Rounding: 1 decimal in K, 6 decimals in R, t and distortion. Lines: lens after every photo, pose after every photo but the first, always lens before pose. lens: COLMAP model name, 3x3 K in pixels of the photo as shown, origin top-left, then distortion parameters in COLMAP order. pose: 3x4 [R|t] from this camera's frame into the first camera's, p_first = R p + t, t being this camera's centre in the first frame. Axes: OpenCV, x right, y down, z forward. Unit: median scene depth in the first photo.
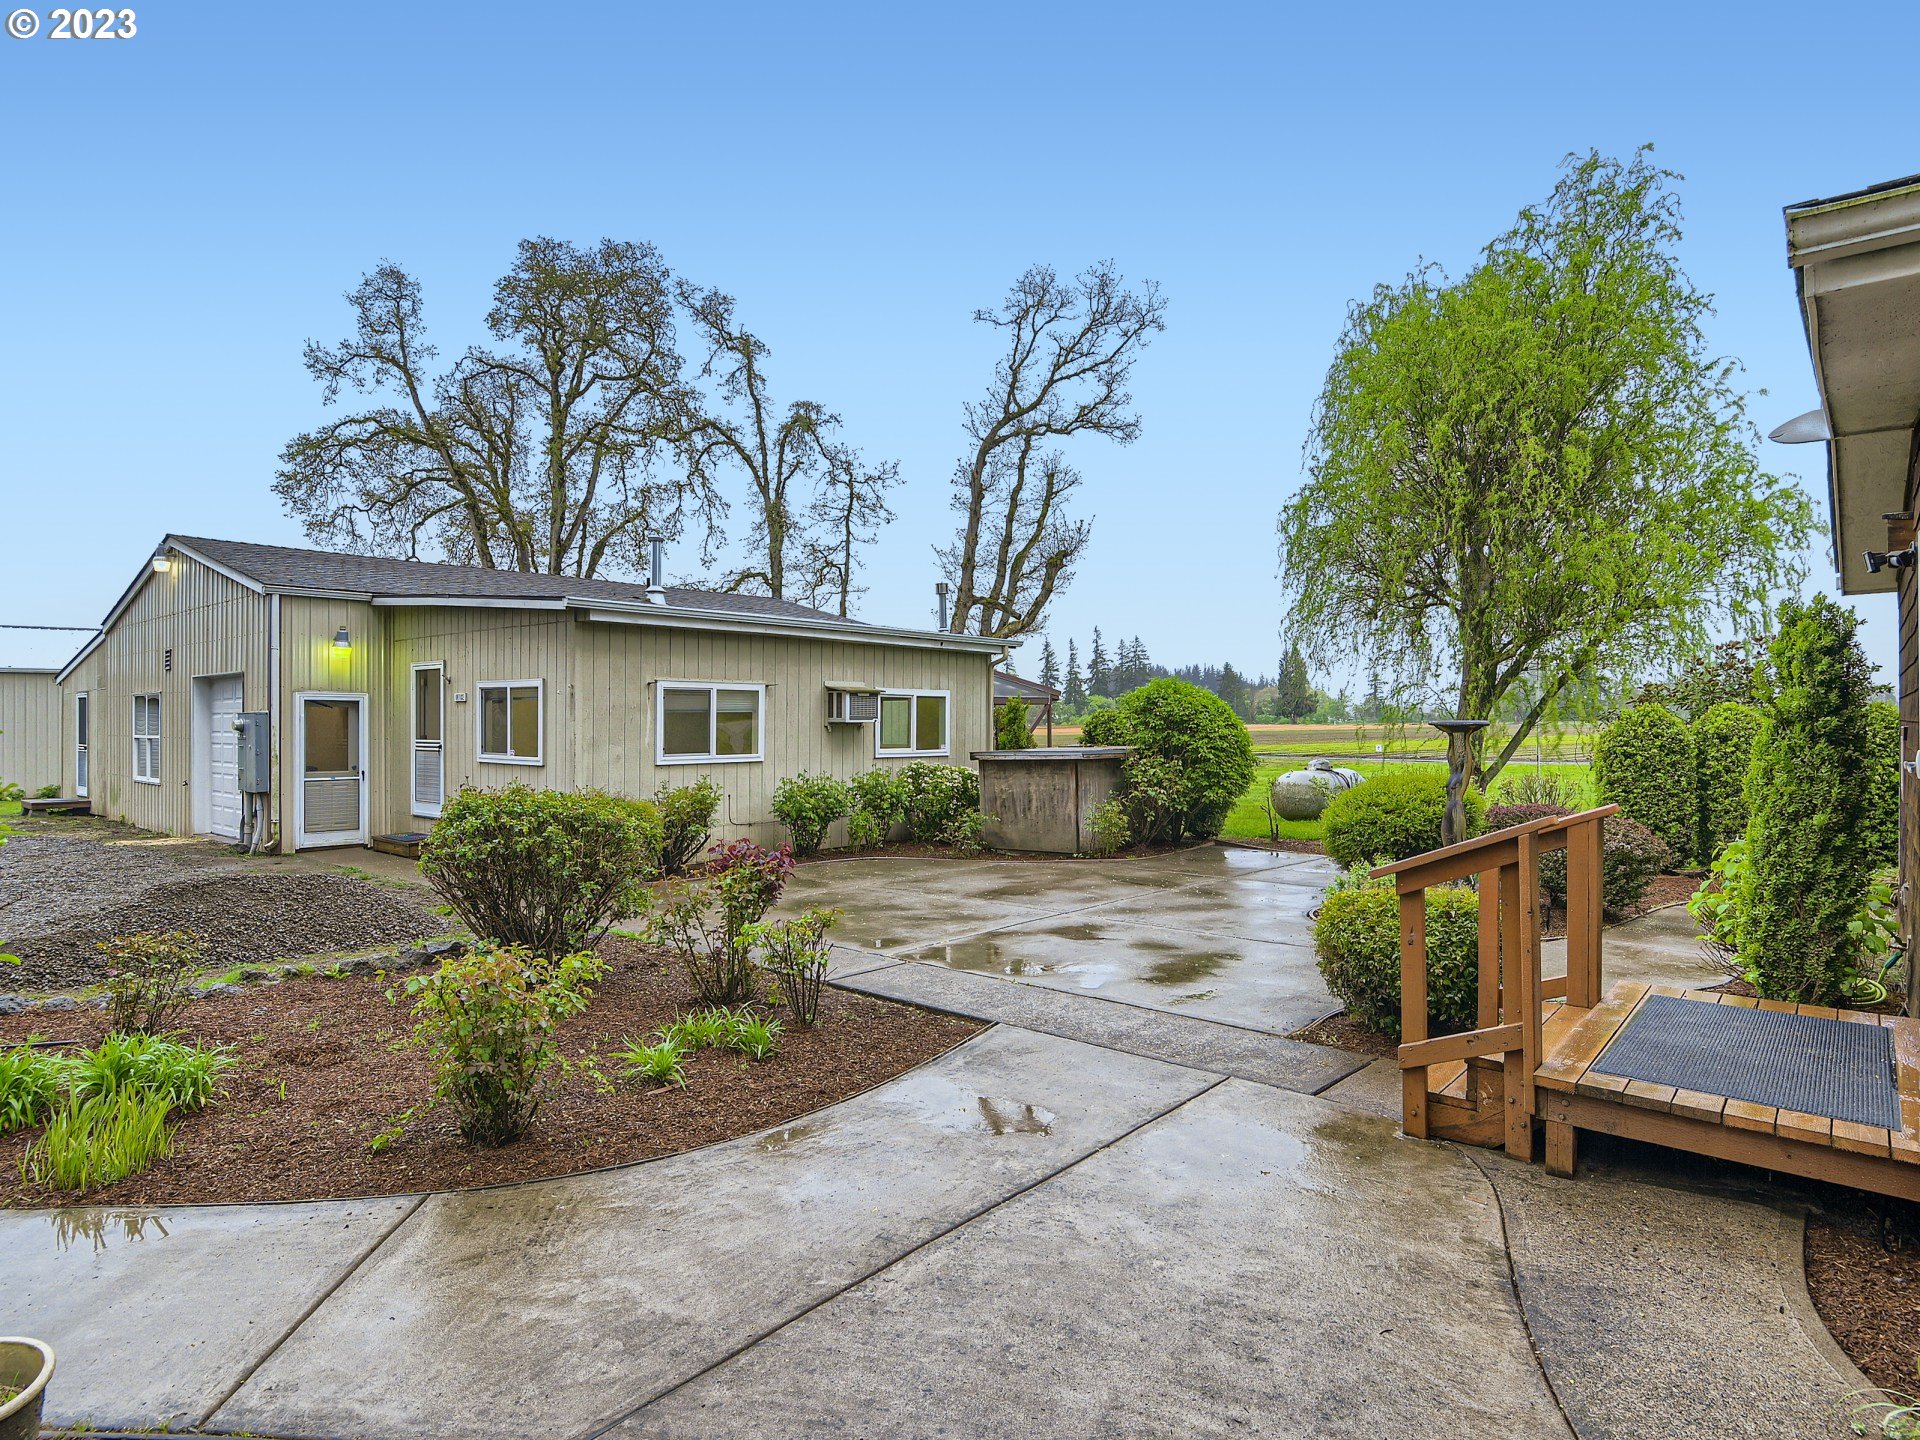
lens RADIAL K [[1076.0, 0, 976.3], [0, 1076.0, 721.4], [0, 0, 1]] dist [-0.020479, 0.002236]
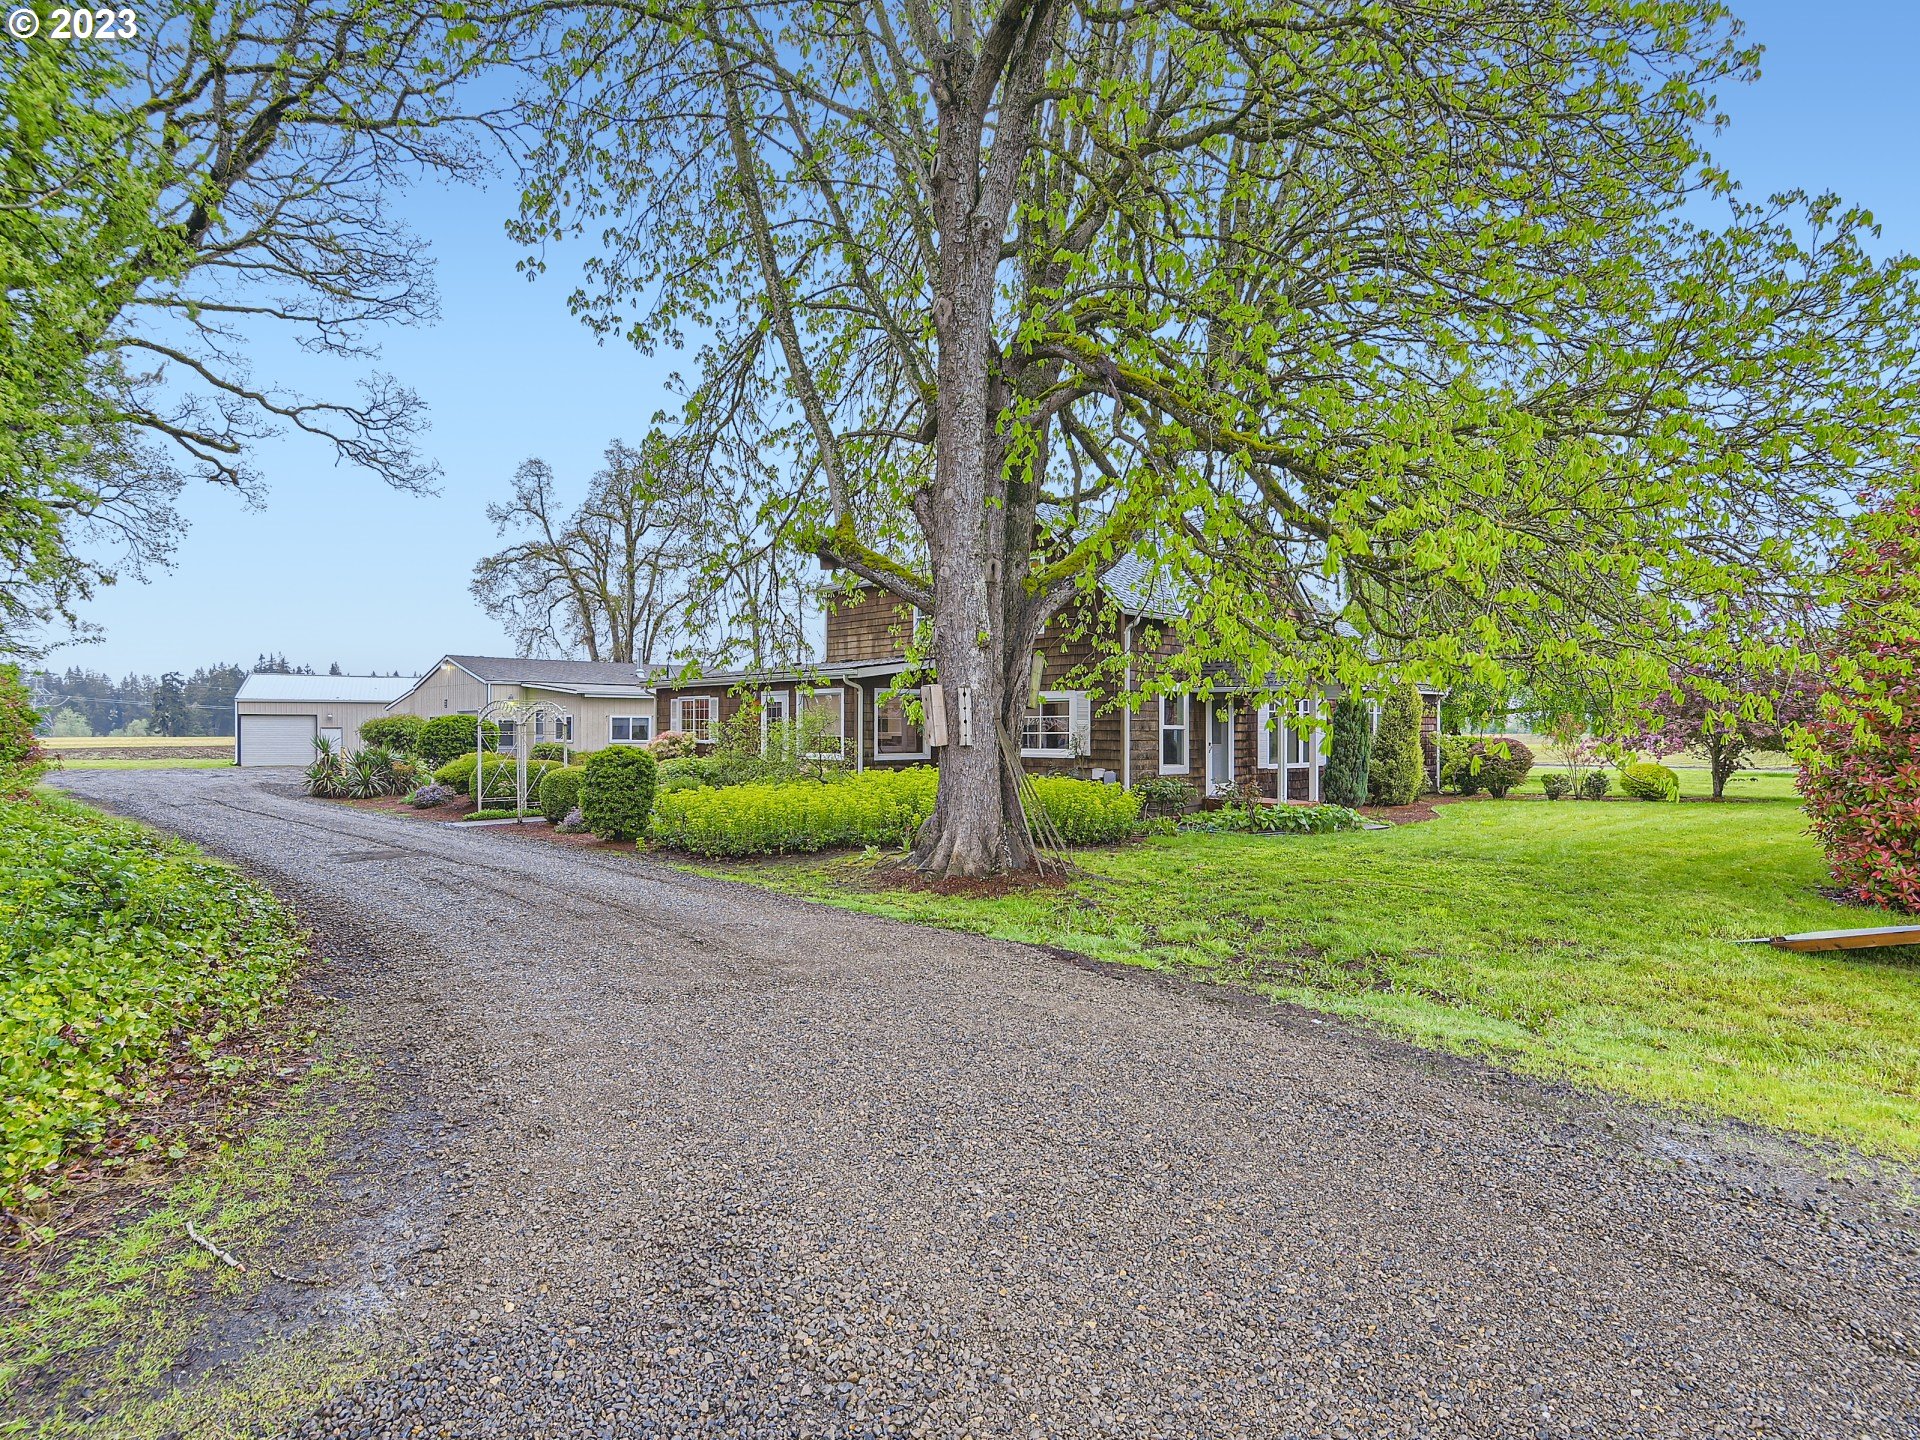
lens RADIAL K [[1076.0, 0, 969.3], [0, 1076.0, 737.6], [0, 0, 1]] dist [-0.020479, 0.002236]
pose [[0.992452, 0.005086, -0.122528, 0.434246], [-0.004176, 0.999962, 0.007689, -0.000823], [0.122562, -0.007119, 0.992435, -0.761508]]
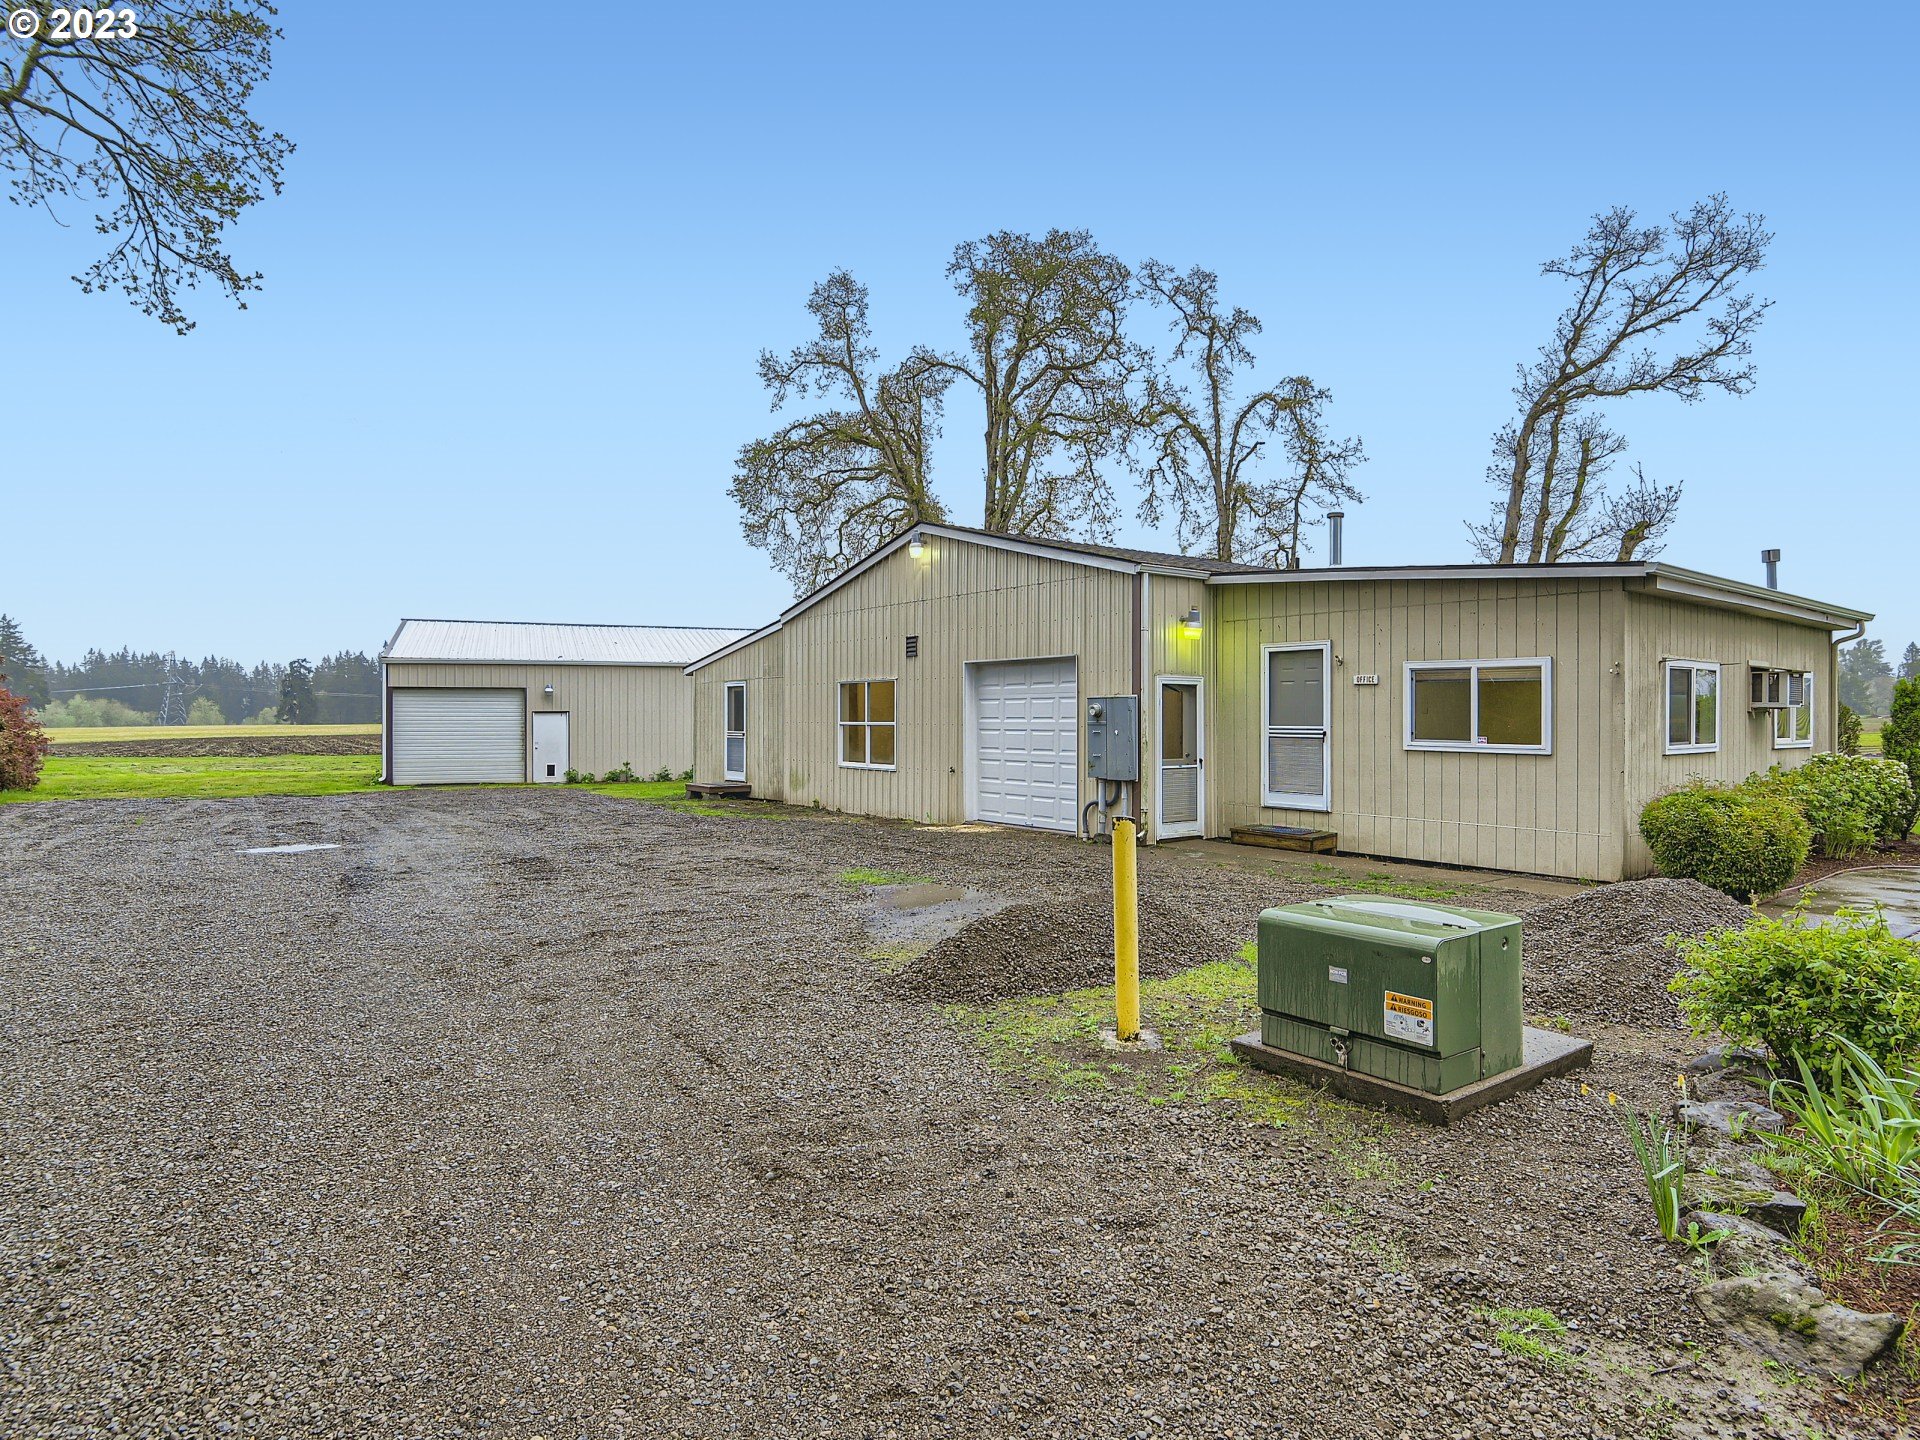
lens RADIAL K [[1076.0, 0, 961.3], [0, 1076.0, 707.9], [0, 0, 1]] dist [-0.020479, 0.002236]
pose [[0.977460, 0.000087, -0.211122, -0.272286], [-0.001619, 0.999974, -0.007085, 0.003915], [0.211116, 0.007267, 0.977434, 0.007943]]
